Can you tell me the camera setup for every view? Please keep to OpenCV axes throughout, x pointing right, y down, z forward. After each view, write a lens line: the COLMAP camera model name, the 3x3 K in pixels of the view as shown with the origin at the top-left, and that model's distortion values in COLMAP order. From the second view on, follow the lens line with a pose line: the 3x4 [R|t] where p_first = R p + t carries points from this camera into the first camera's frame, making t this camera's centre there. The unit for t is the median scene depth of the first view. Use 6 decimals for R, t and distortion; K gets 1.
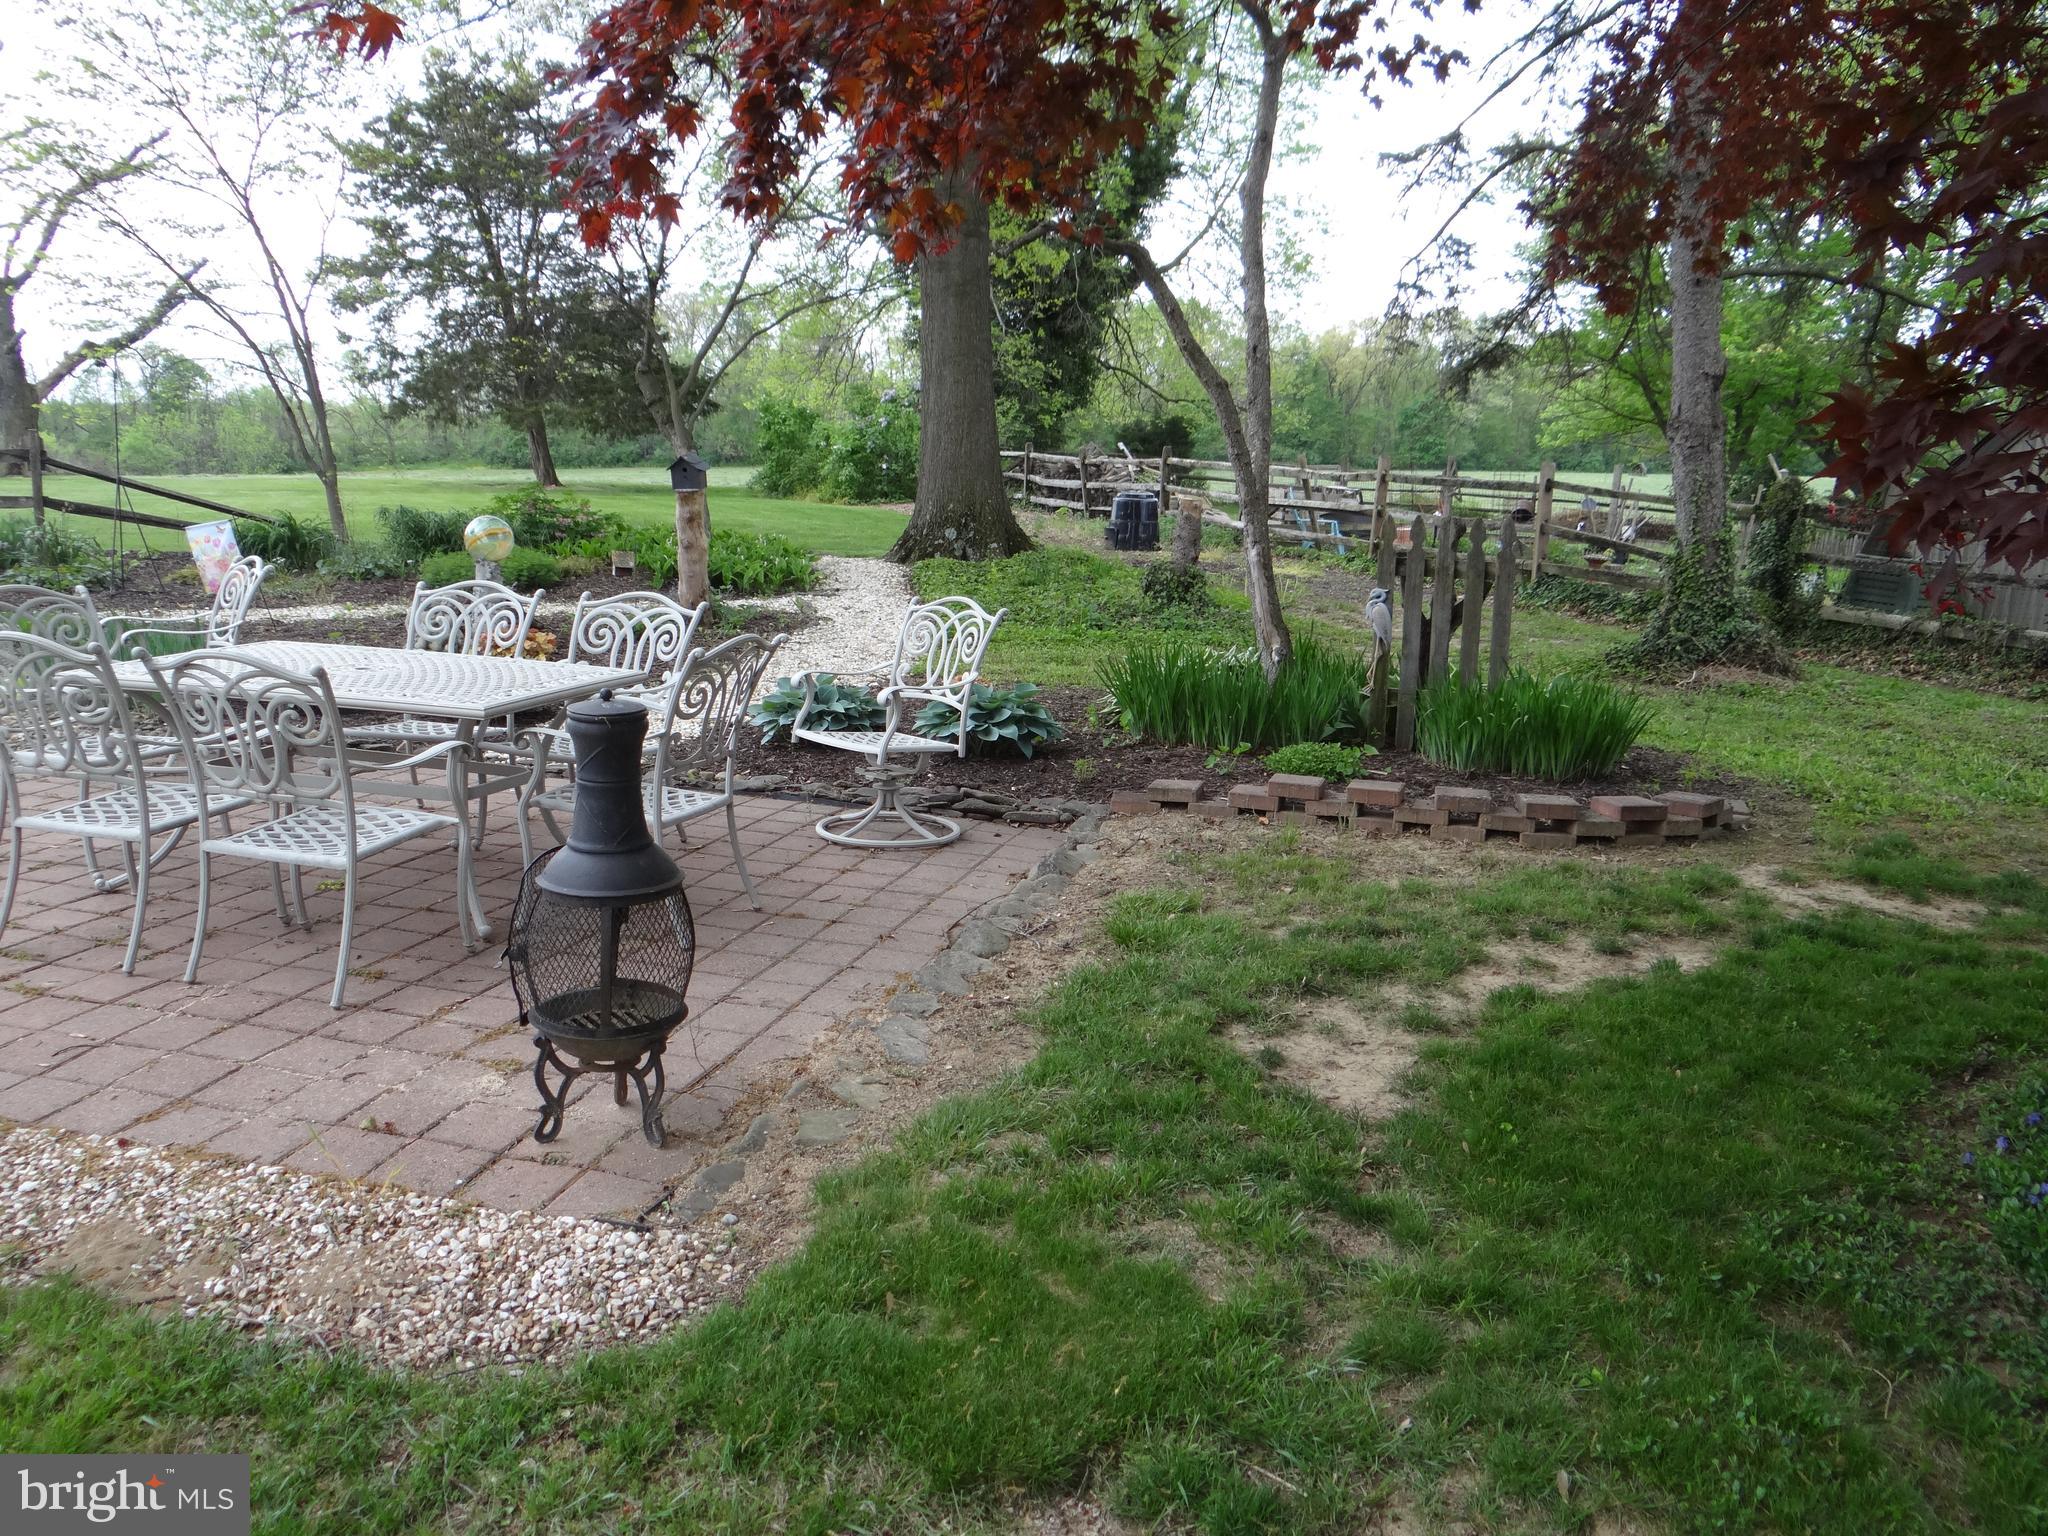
lens RADIAL K [[1630.6, 0, 1014.7], [0, 1630.6, 732.2], [0, 0, 1]] dist [-0.000627, 0.002696]
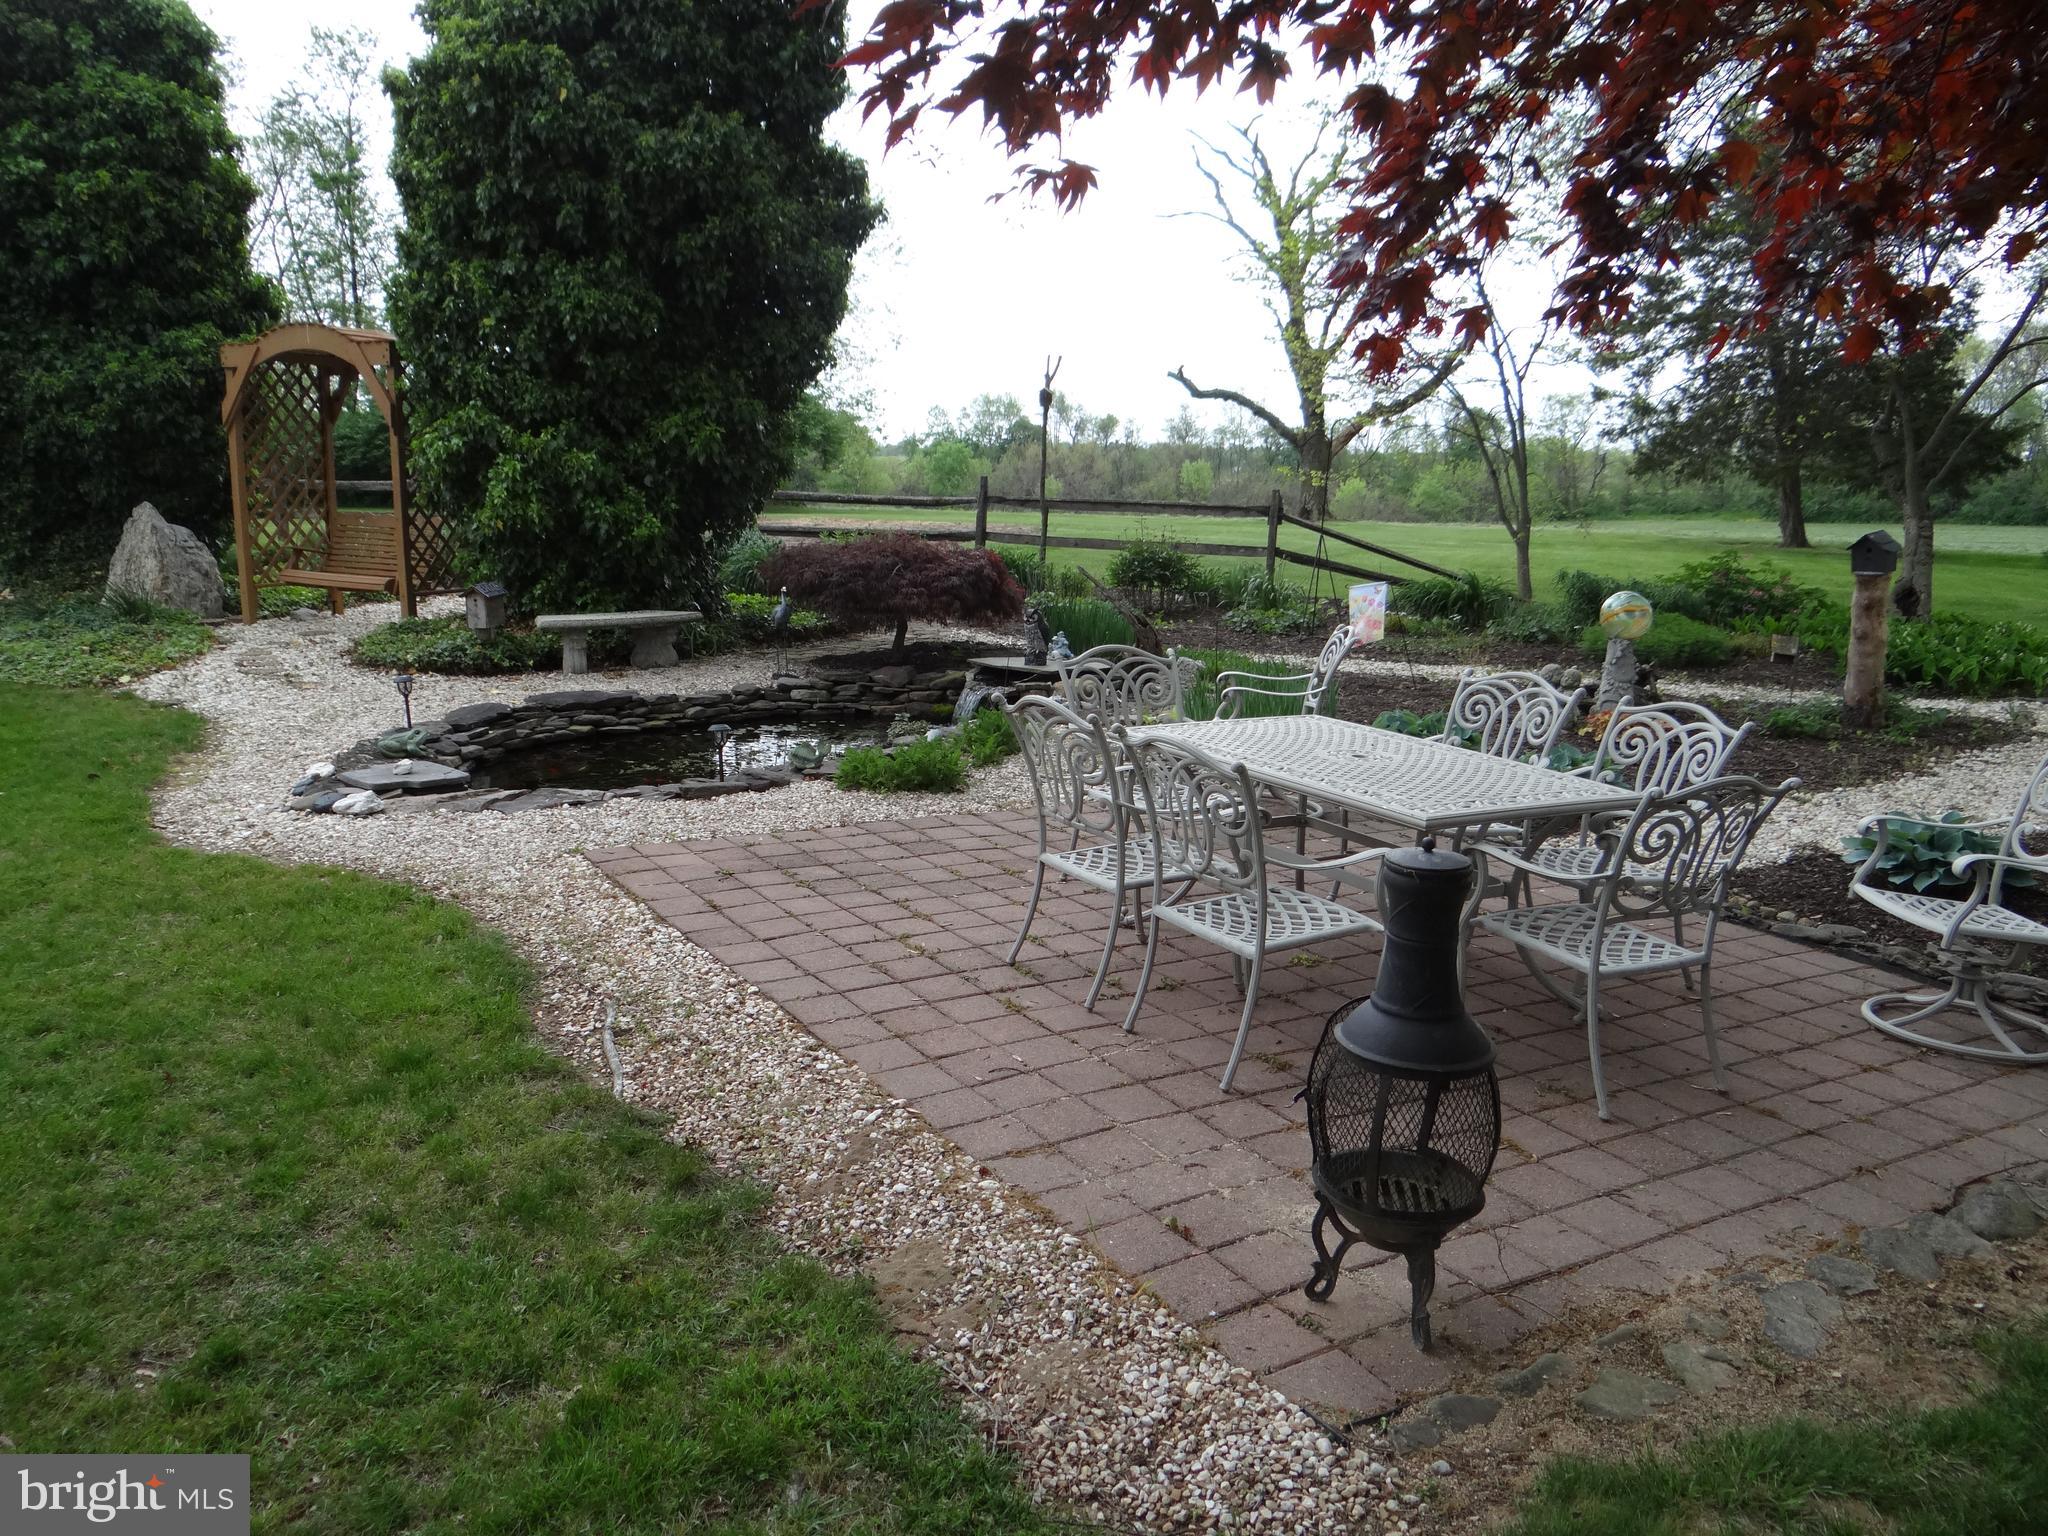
lens RADIAL K [[1630.6, 0, 1014.7], [0, 1630.6, 732.2], [0, 0, 1]] dist [-0.000627, 0.002696]
pose [[0.737117, 0.113874, -0.666102, 0.157419], [-0.132576, 0.990913, 0.022693, -0.065776], [0.662633, 0.071582, 0.745516, 0.138481]]
